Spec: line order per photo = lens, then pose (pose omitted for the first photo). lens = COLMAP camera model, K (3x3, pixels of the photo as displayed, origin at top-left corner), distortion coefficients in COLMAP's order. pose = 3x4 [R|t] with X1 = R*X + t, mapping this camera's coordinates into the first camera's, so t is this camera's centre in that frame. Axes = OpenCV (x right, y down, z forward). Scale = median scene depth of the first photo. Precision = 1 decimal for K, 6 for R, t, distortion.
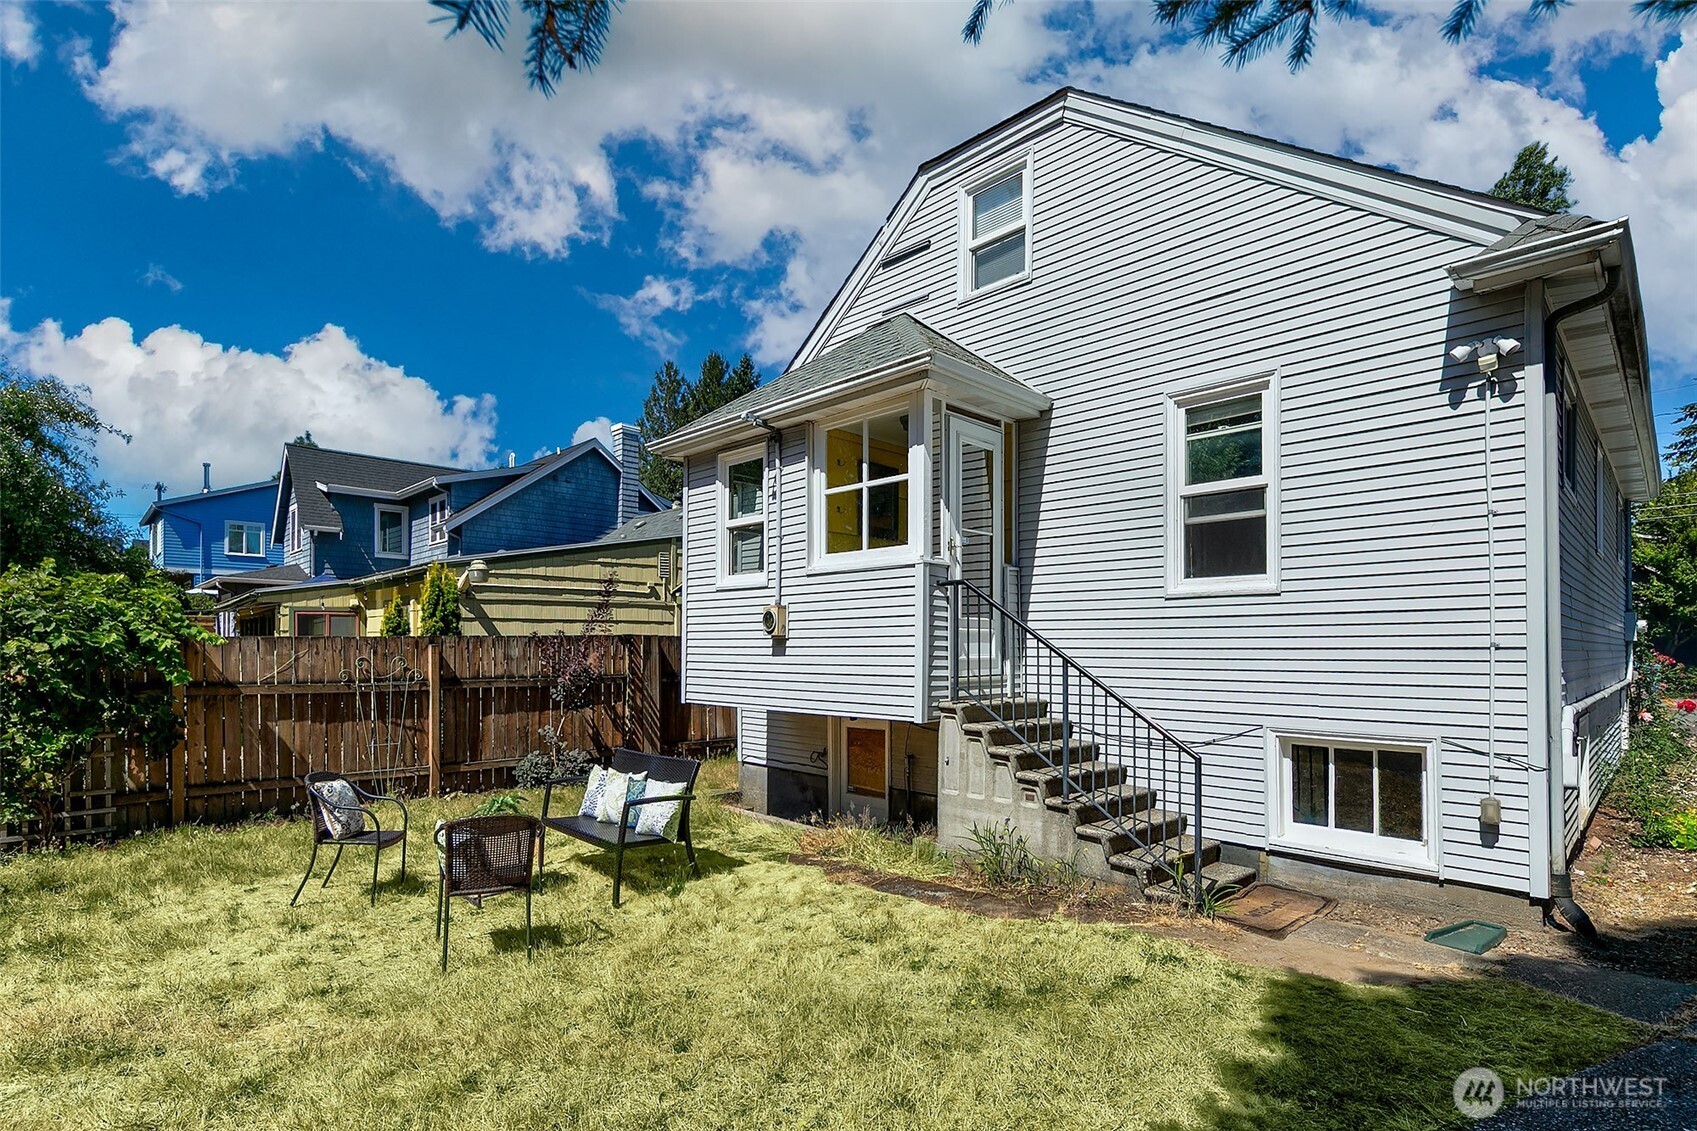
lens RADIAL K [[825.4, 0, 768.1], [0, 825.4, 647.6], [0, 0, 1]] dist [-0.004666, -0.000315]
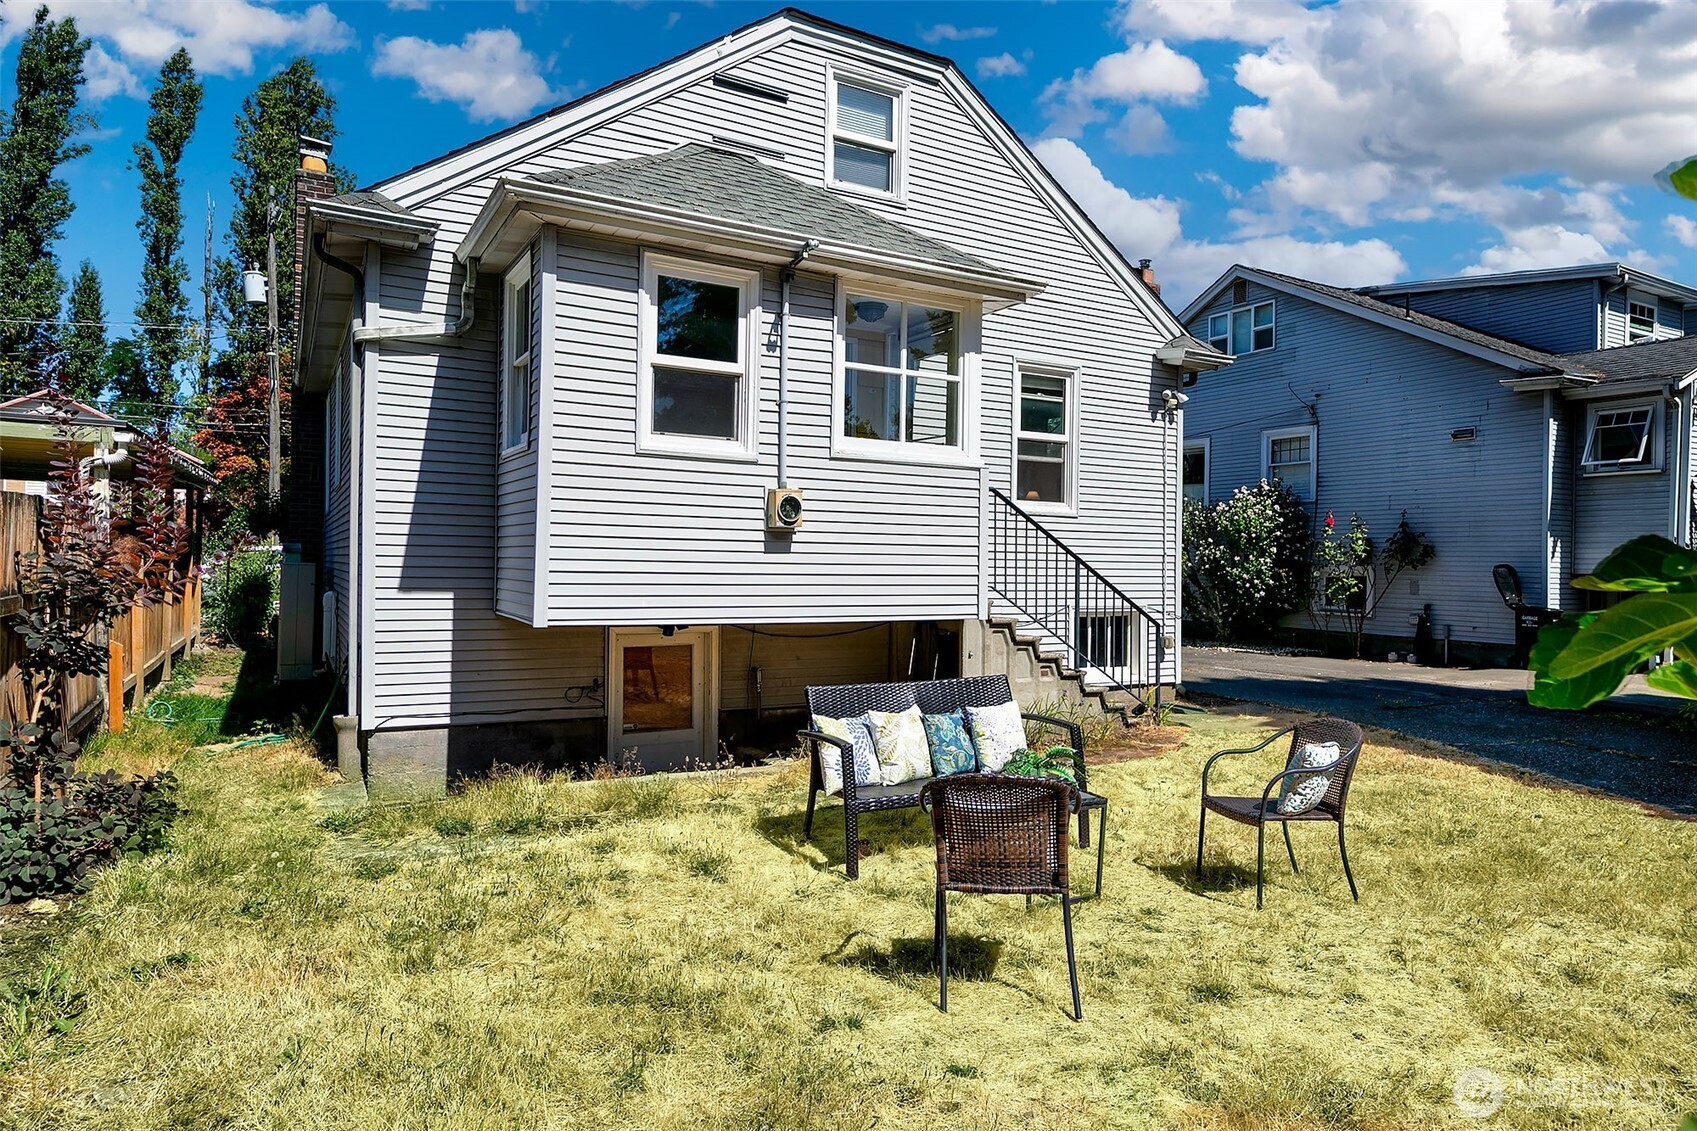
lens RADIAL K [[954.3, 0, 856.6], [0, 954.3, 564.5], [0, 0, 1]] dist [-0.007217, -0.003019]
pose [[0.235833, -0.000899, 0.971793, -1.048369], [-0.018921, 0.999806, 0.005516, 0.017355], [-0.971609, -0.019688, 0.235770, 0.878741]]
